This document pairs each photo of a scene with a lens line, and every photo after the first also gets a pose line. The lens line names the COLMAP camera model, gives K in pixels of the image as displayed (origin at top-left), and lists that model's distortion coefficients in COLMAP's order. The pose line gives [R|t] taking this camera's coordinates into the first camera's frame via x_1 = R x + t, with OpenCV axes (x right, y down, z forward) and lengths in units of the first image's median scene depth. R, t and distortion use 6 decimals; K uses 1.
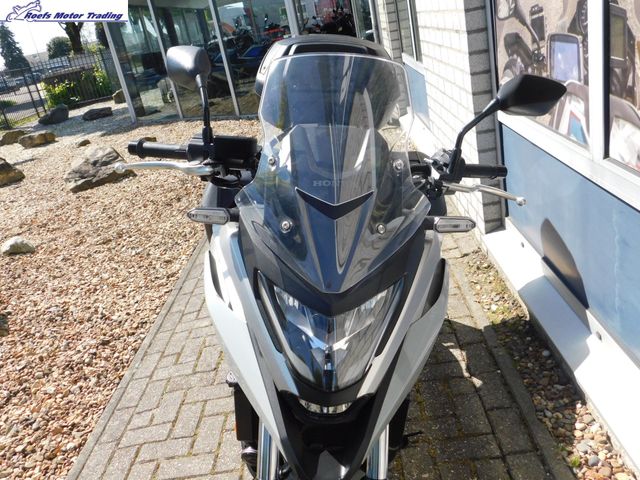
lens RADIAL K [[559.1, 0, 318.3], [0, 559.1, 239.0], [0, 0, 1]] dist [-0.002709, -0.005236]
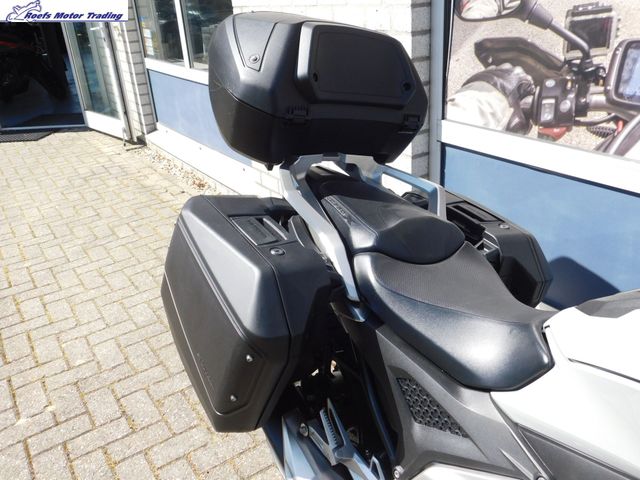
lens RADIAL K [[559.1, 0, 319.8], [0, 559.1, 238.0], [0, 0, 1]] dist [-0.002709, -0.005236]
pose [[0.817231, -0.110879, 0.565543, -0.339327], [0.125560, 0.992000, 0.013049, -0.109914], [-0.562465, 0.060346, 0.824616, 0.449171]]
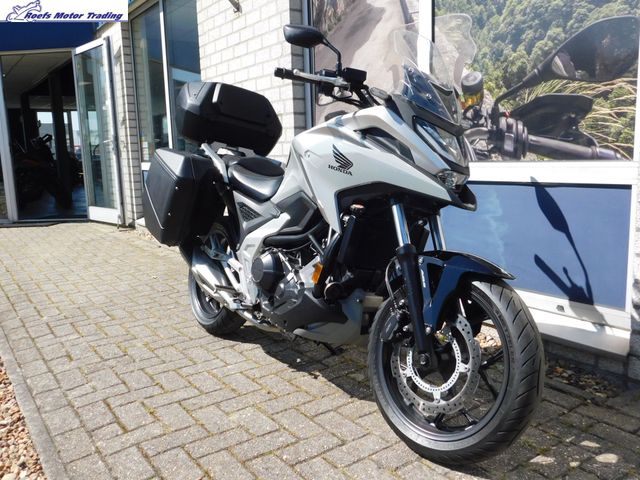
lens RADIAL K [[559.1, 0, 319.0], [0, 559.1, 238.0], [0, 0, 1]] dist [-0.002709, -0.005236]
pose [[0.801098, 0.071953, 0.594193, -0.544031], [0.102709, 0.961496, -0.254904, 0.334348], [-0.589655, 0.265232, 0.762862, -0.066721]]
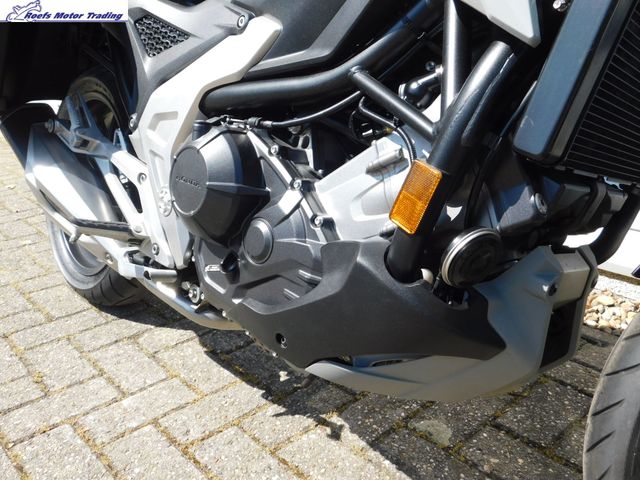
lens RADIAL K [[559.1, 0, 318.3], [0, 559.1, 240.5], [0, 0, 1]] dist [-0.002709, -0.005236]
pose [[0.710875, -0.046901, 0.701752, -0.257751], [0.129556, 0.989432, -0.065113, 0.208254], [-0.691282, 0.137203, 0.709439, 0.418613]]
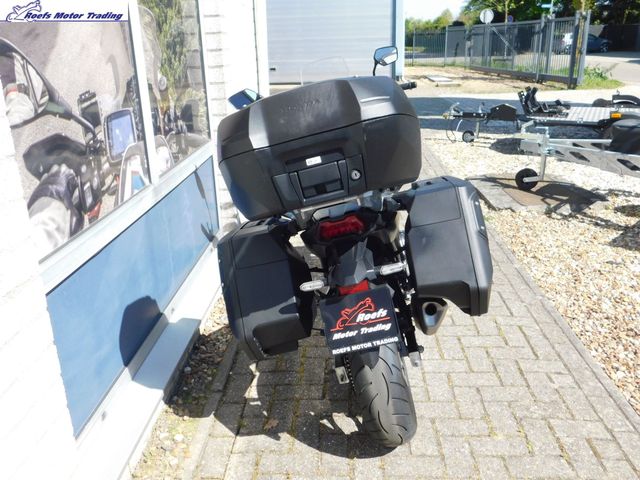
lens RADIAL K [[559.1, 0, 321.9], [0, 559.1, 238.1], [0, 0, 1]] dist [-0.002709, -0.005236]
pose [[-0.975756, 0.196057, 0.097272, -0.029469], [0.211866, 0.734680, 0.644483, -0.595790], [0.054891, 0.649466, -0.758406, 1.485537]]
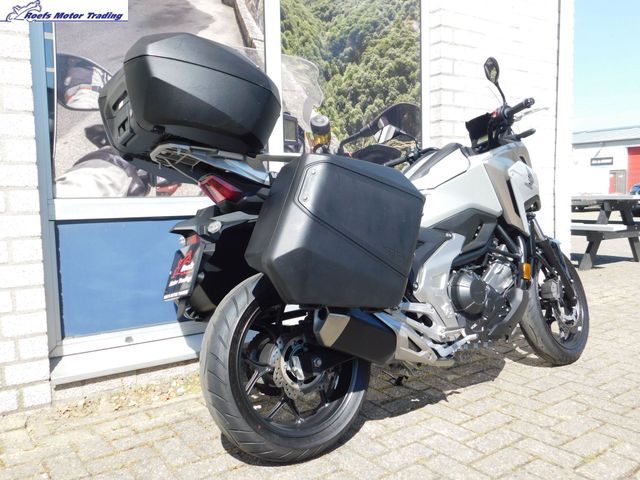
lens RADIAL K [[559.1, 0, 320.5], [0, 559.1, 239.3], [0, 0, 1]] dist [-0.002709, -0.005236]
pose [[-0.583365, 0.135644, 0.800803, -0.638304], [0.420003, 0.894277, 0.154485, -0.157998], [-0.695185, 0.426461, -0.578661, 1.310538]]
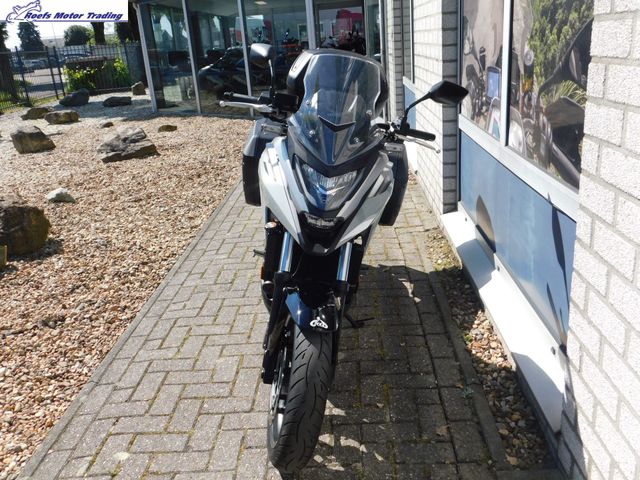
lens RADIAL K [[559.1, 0, 317.7], [0, 559.1, 238.4], [0, 0, 1]] dist [-0.002709, -0.005236]
pose [[0.993030, 0.117145, 0.012960, -0.005851], [-0.116679, 0.992646, -0.032236, 0.149123], [-0.016641, 0.030499, 0.999396, -0.371719]]
